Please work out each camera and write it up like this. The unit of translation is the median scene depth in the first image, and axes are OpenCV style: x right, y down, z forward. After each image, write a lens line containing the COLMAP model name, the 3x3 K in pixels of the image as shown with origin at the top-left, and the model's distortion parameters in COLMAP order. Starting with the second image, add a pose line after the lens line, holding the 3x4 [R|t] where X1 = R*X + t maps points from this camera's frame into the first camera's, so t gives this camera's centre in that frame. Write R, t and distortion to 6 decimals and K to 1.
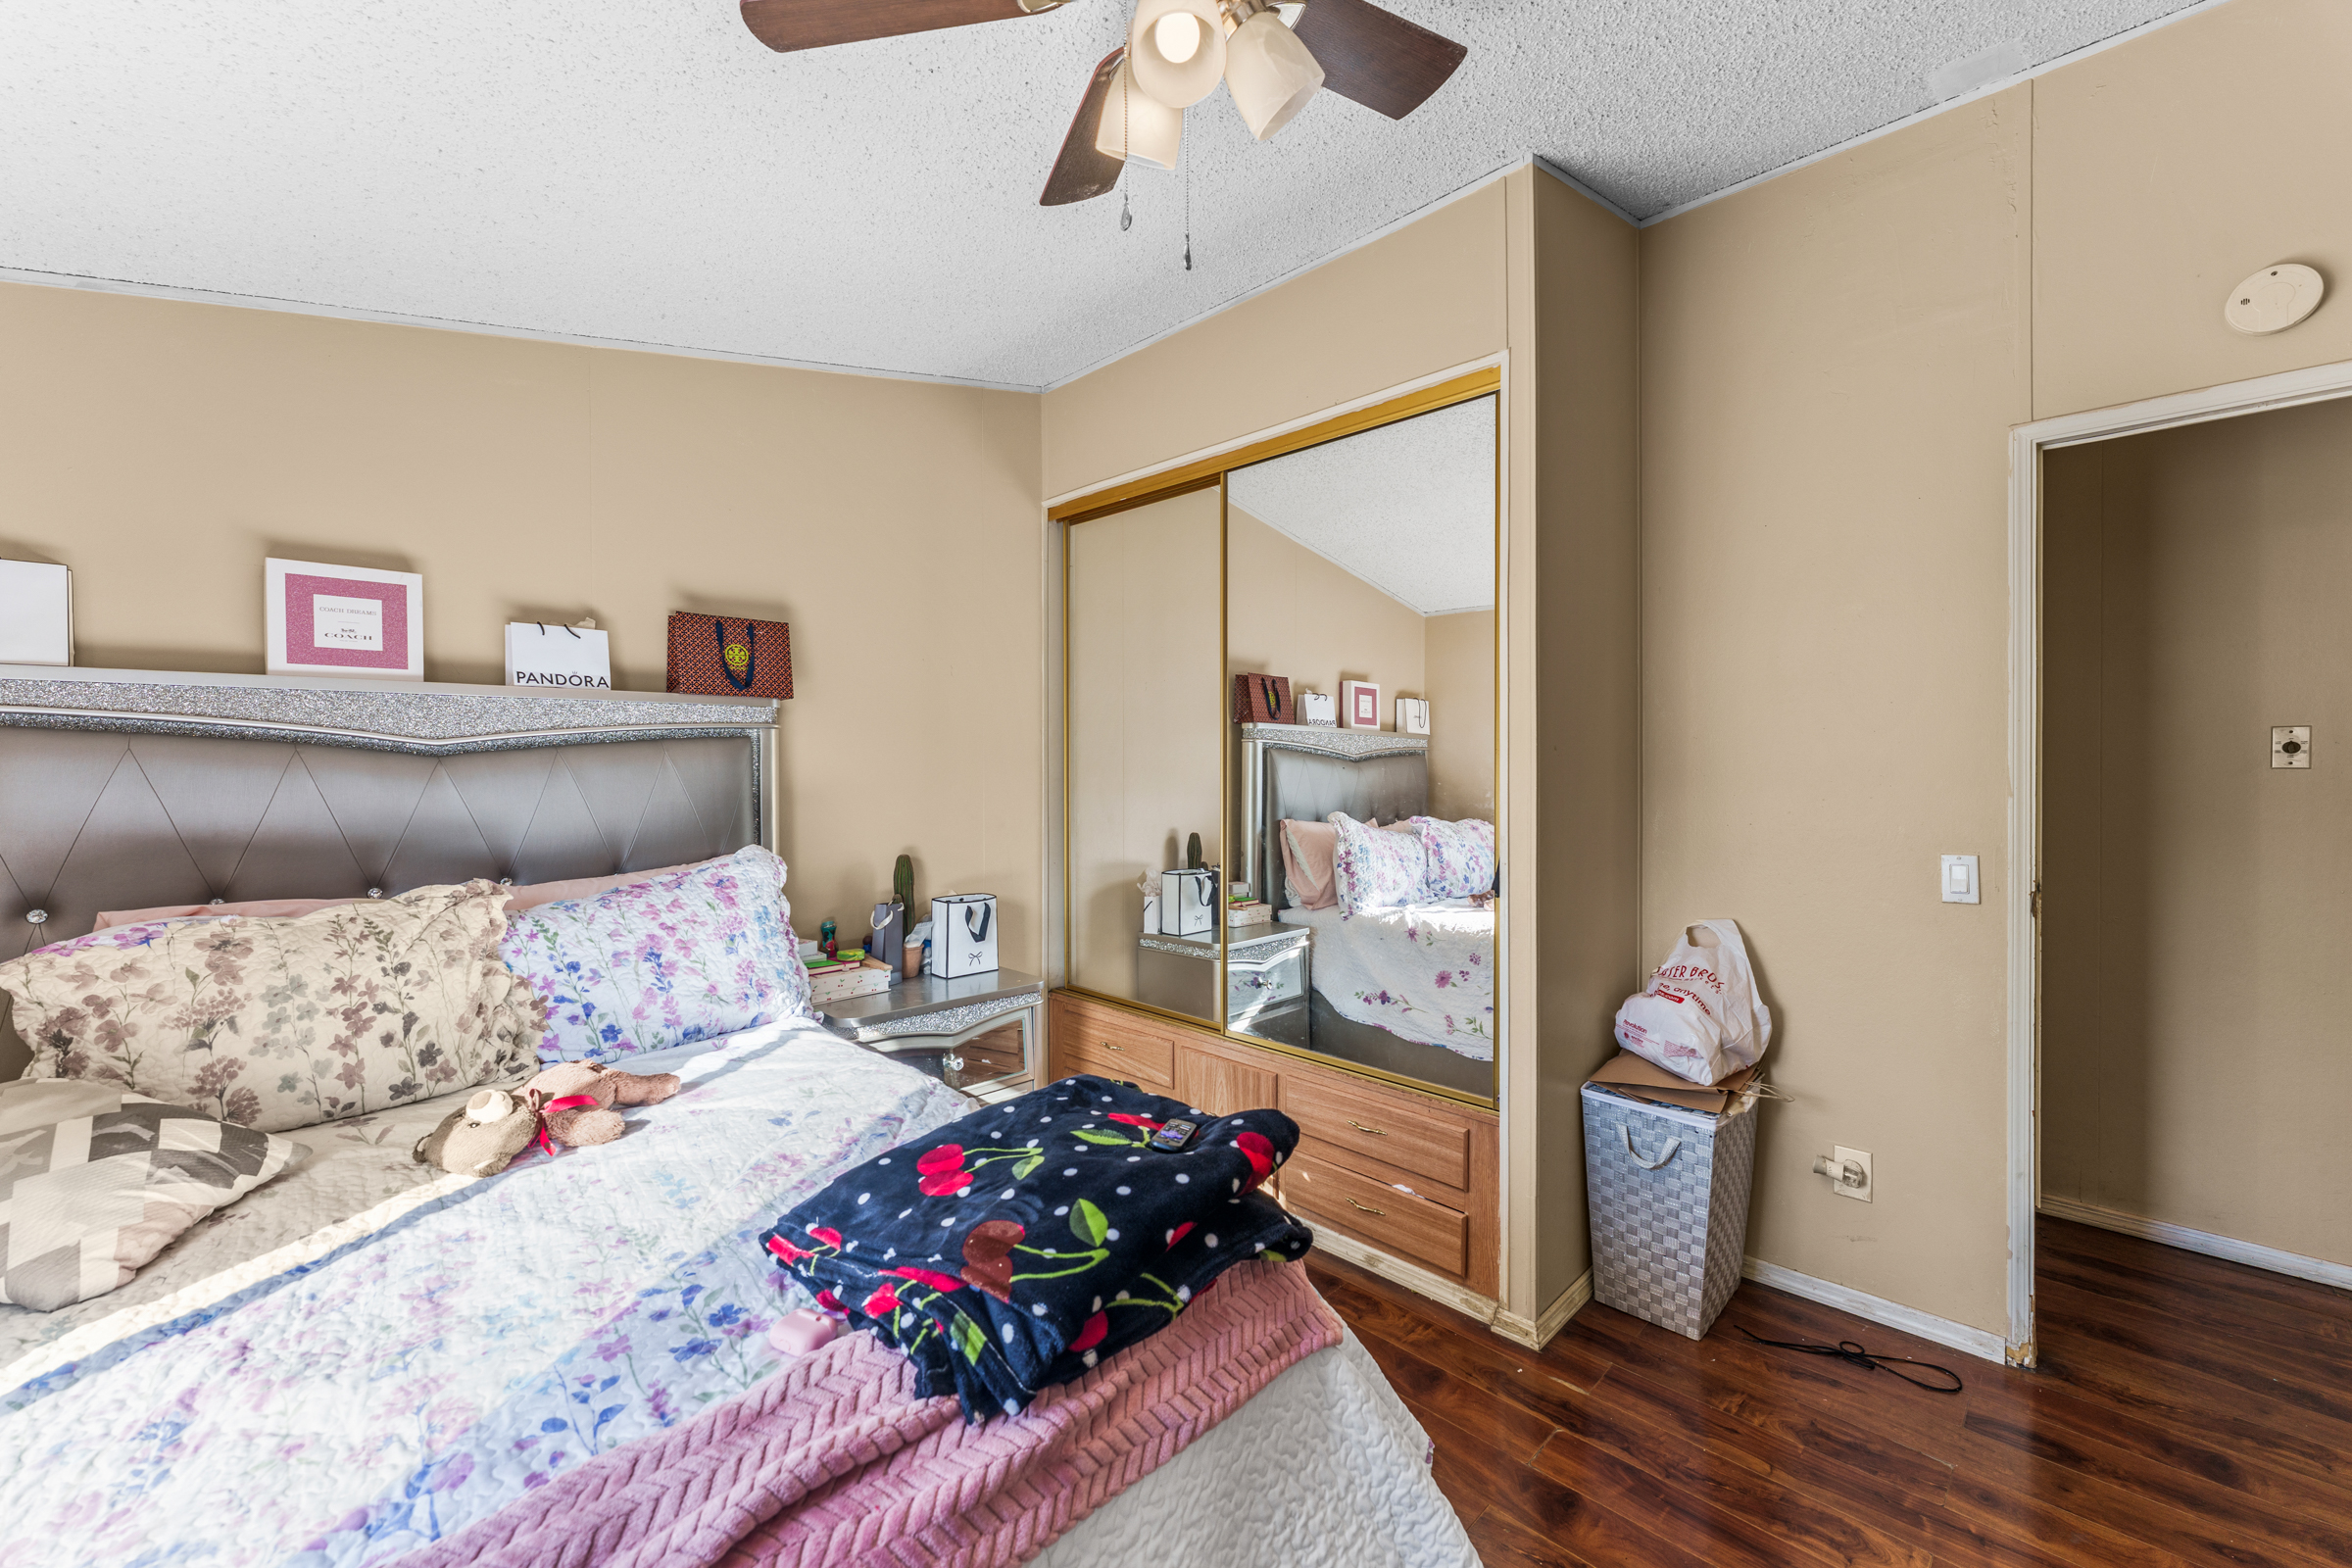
lens RADIAL K [[956.0, 0, 1172.6], [0, 956.0, 776.4], [0, 0, 1]] dist [0.000093, -0.000994]
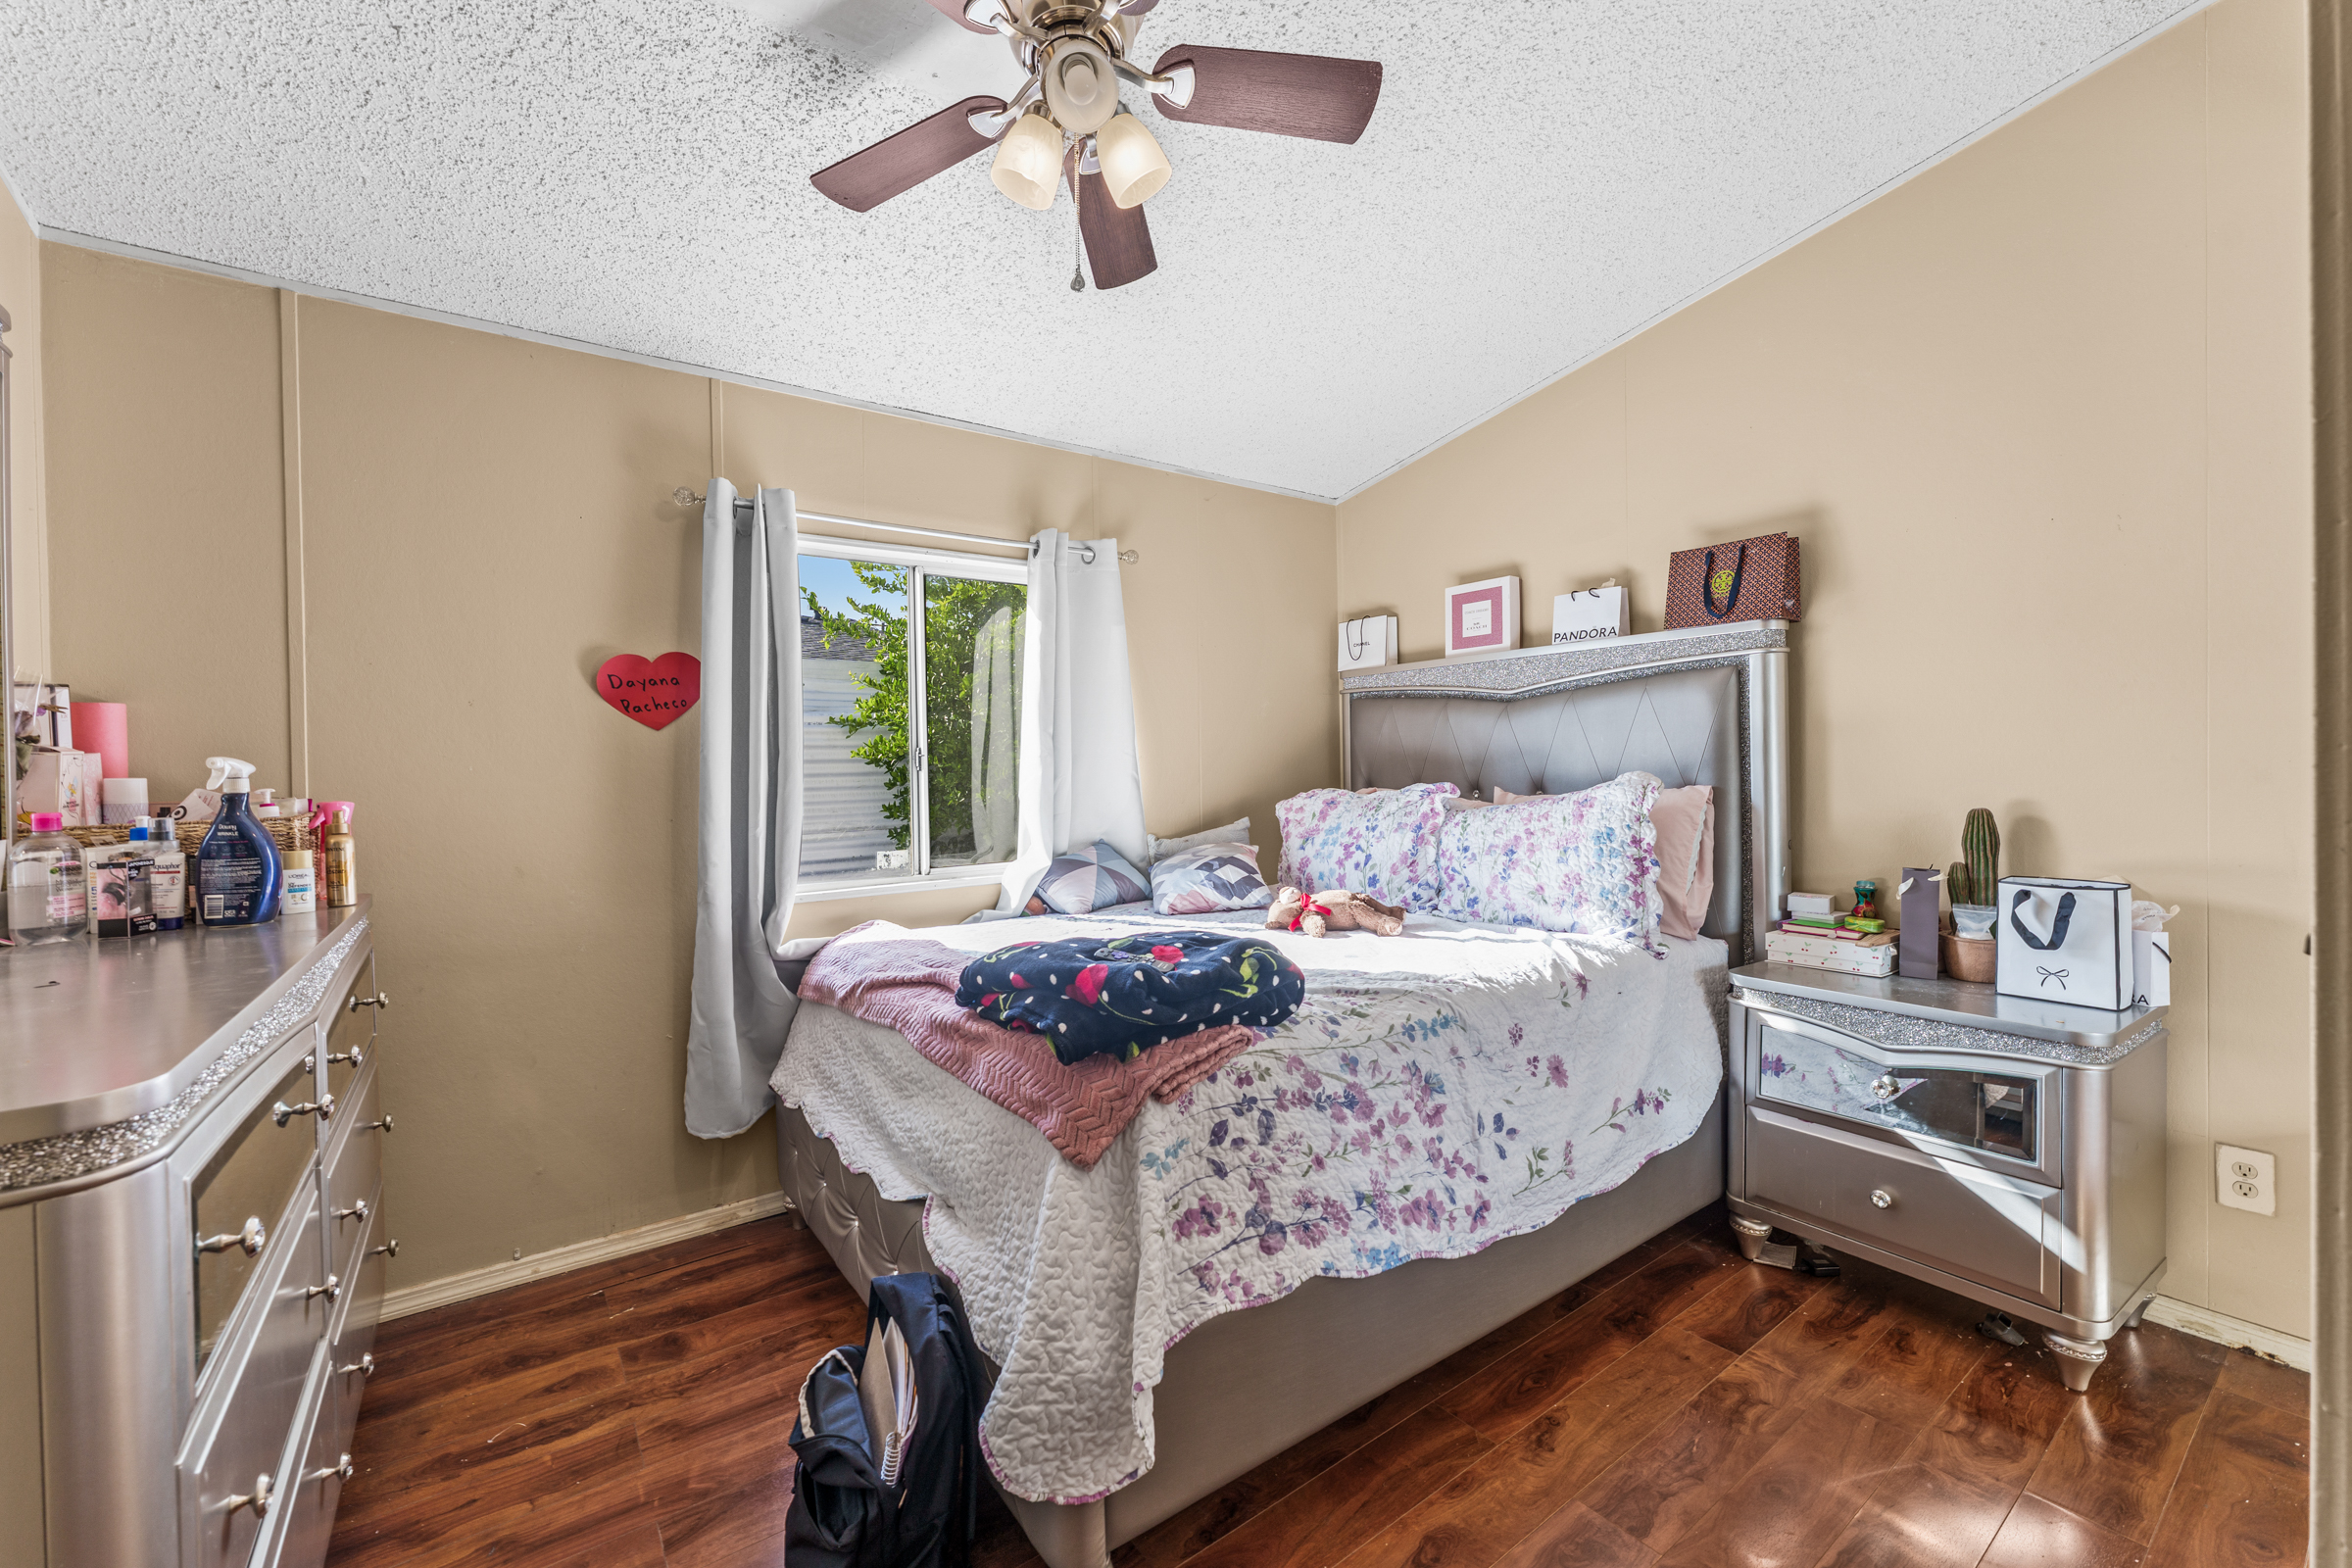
lens RADIAL K [[956.0, 0, 1175.9], [0, 956.0, 775.7], [0, 0, 1]] dist [0.000093, -0.000994]
pose [[-0.164662, 0.016611, -0.986210, 0.746345], [0.000078, 0.999858, 0.016828, 0.067147], [0.986350, 0.002694, -0.164640, 0.771919]]
